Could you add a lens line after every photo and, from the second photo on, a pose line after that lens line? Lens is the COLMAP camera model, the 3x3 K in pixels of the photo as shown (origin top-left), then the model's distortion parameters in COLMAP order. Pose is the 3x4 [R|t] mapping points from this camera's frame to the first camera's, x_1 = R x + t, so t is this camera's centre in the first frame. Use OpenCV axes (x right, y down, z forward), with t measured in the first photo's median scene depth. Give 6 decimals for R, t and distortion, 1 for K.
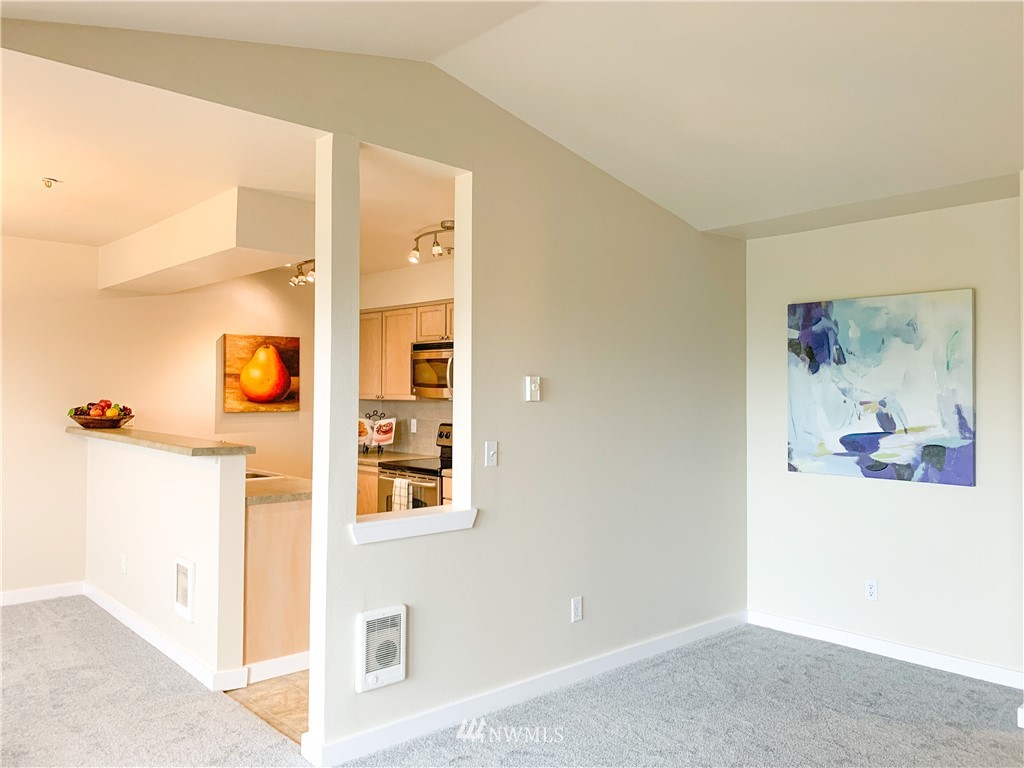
lens RADIAL K [[777.2, 0, 549.2], [0, 777.2, 378.8], [0, 0, 1]] dist [0.002165, 0.000780]
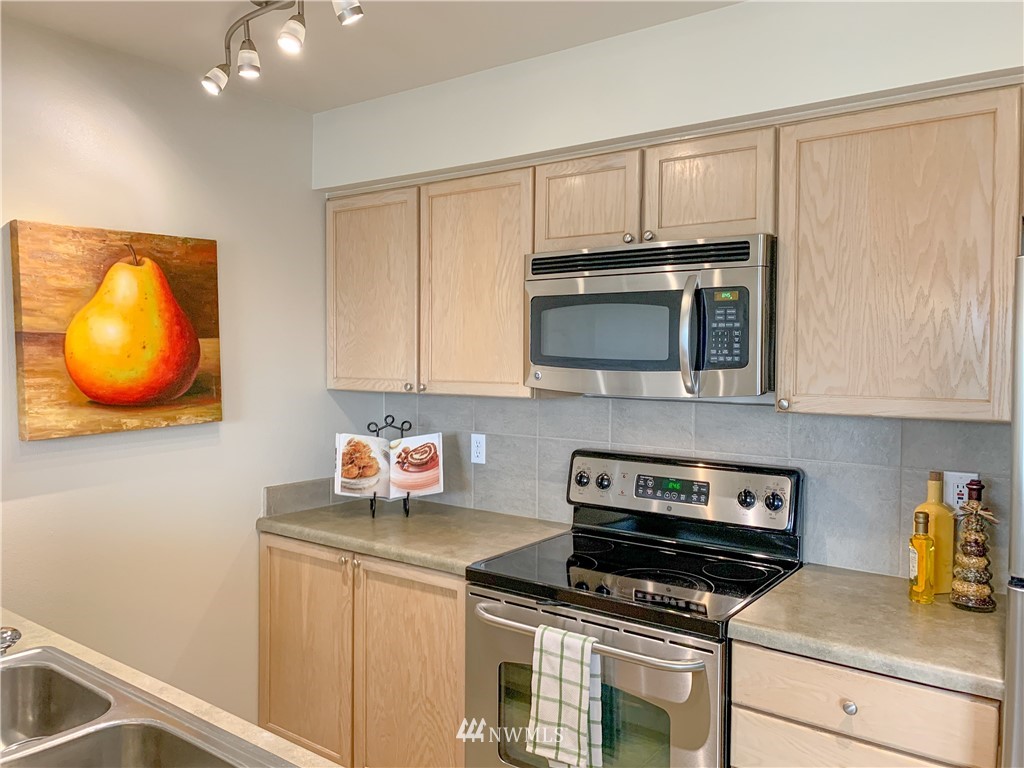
lens RADIAL K [[812.2, 0, 512.0], [0, 812.2, 384.0], [0, 0, 1]] dist [0.008596, 0.007114]
pose [[0.989618, -0.004976, 0.143640, -0.235580], [-0.003055, 0.998447, 0.055635, -0.003324], [-0.143693, -0.055496, 0.988065, 0.567492]]
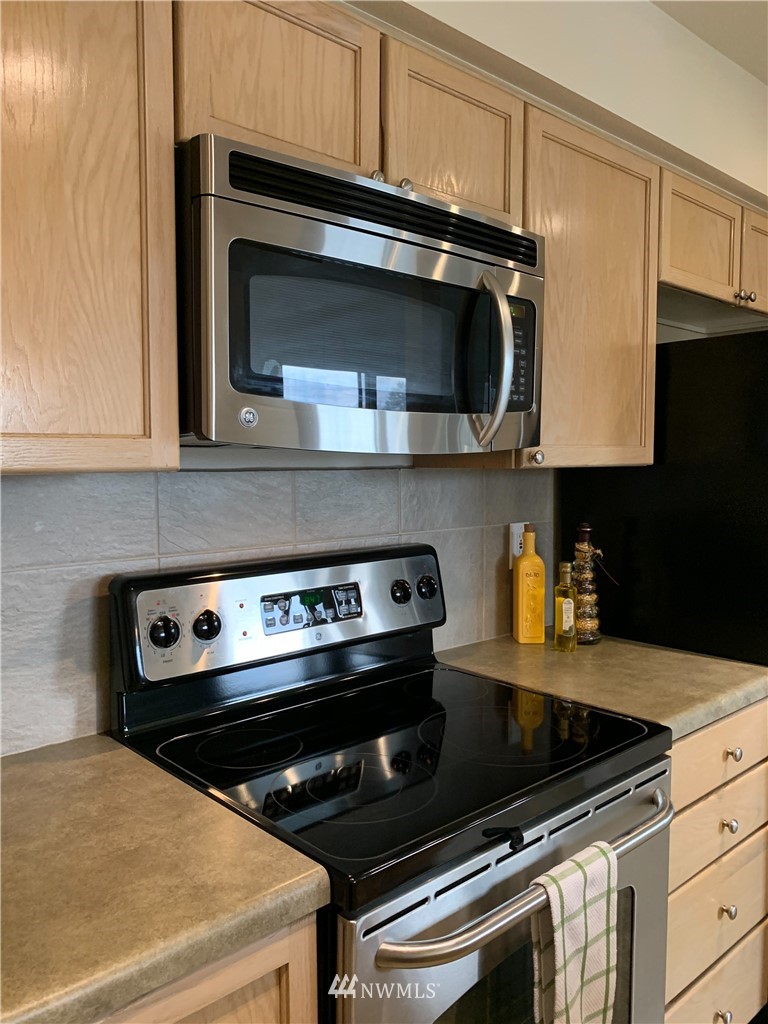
lens RADIAL K [[812.2, 0, 382.8], [0, 812.2, 503.7], [0, 0, 1]] dist [0.008596, 0.007114]
pose [[0.019442, -0.069815, 0.997370, -0.347971], [-0.022534, 0.997275, 0.070248, 0.020442], [-0.999557, -0.023841, 0.017816, 0.922677]]
